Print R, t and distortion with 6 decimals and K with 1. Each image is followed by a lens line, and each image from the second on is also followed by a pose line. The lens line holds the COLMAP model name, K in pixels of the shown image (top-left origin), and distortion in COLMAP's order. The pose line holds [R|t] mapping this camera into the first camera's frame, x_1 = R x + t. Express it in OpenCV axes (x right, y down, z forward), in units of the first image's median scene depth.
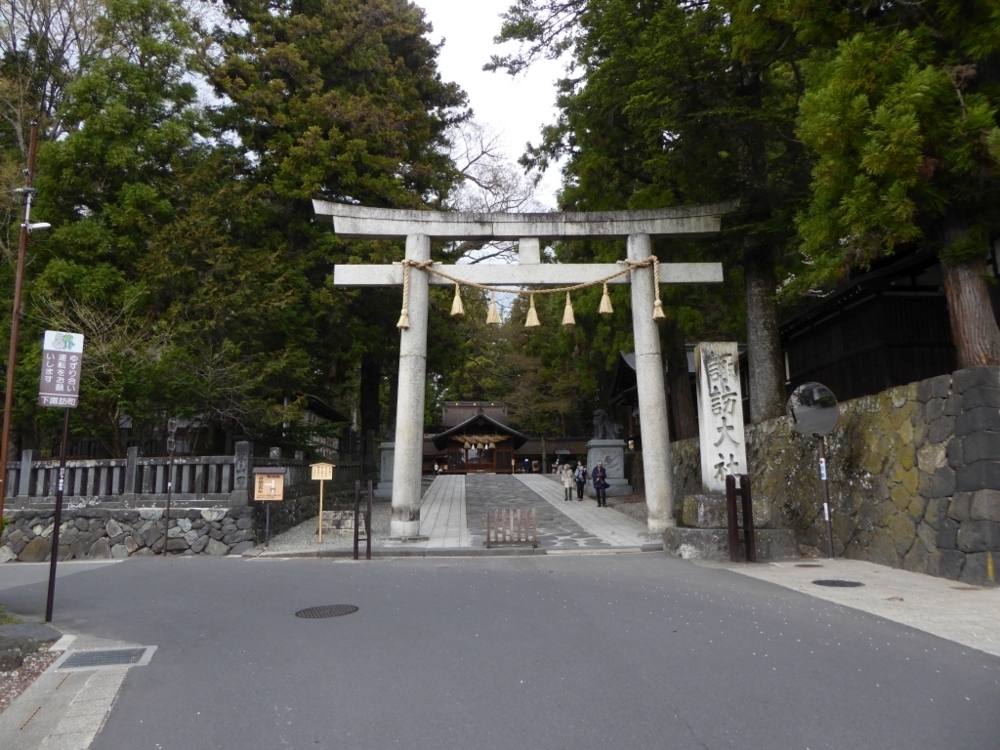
lens RADIAL K [[732.8, 0, 500.0], [0, 732.8, 375.0], [0, 0, 1]] dist [-0.037416, -0.000309]
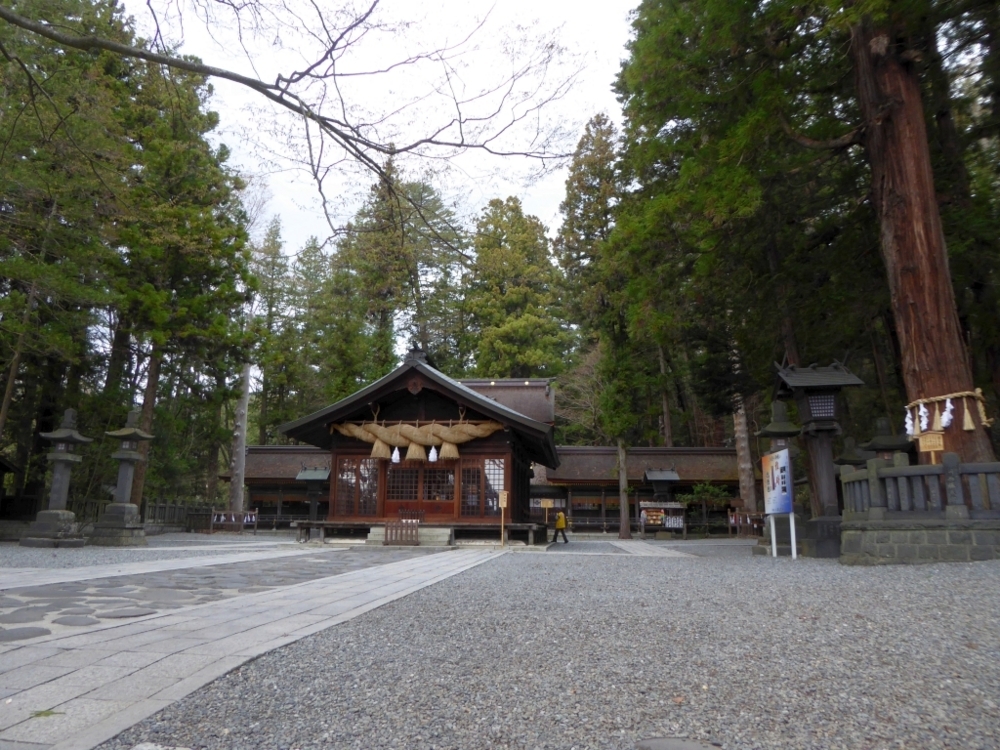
lens RADIAL K [[732.8, 0, 500.0], [0, 732.8, 375.0], [0, 0, 1]] dist [-0.037416, -0.000309]
pose [[0.987487, -0.012666, -0.157189, 0.070791], [0.006399, 0.999167, -0.040310, 0.073597], [0.157569, 0.038800, 0.986746, 0.648312]]
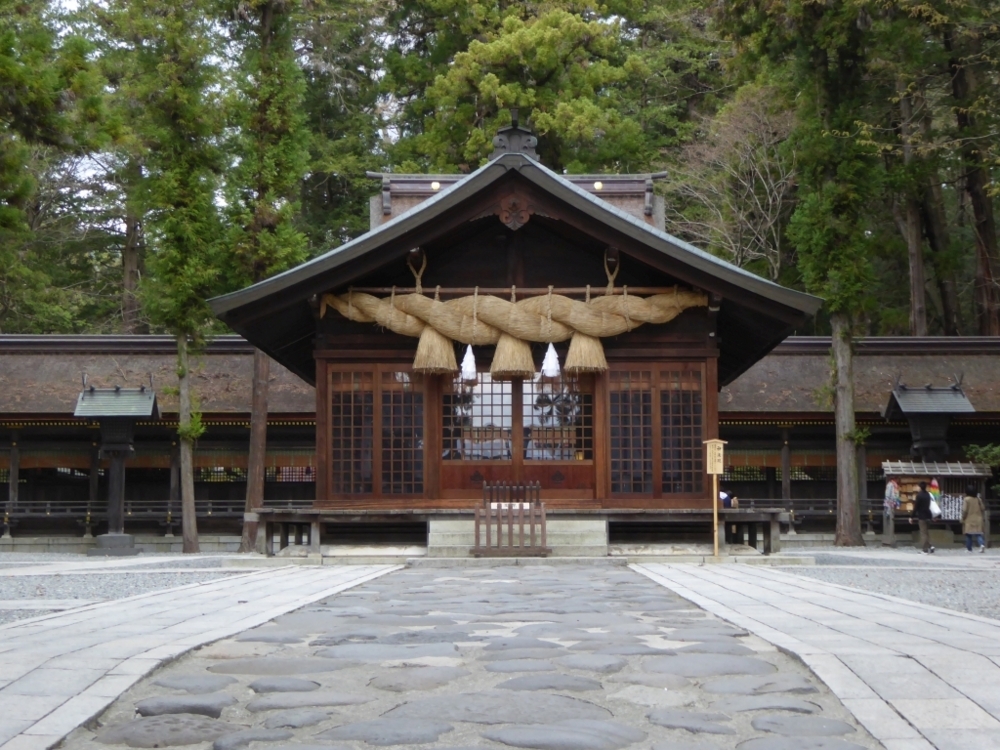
lens RADIAL K [[1883.4, 0, 500.0], [0, 1883.4, 375.0], [0, 0, 1]] dist [0.157719, 0.085029]
pose [[0.997664, 0.002999, -0.068242, -0.001193], [0.002734, 0.996482, 0.083758, 0.065439], [0.068253, -0.083748, 0.994147, 0.578248]]
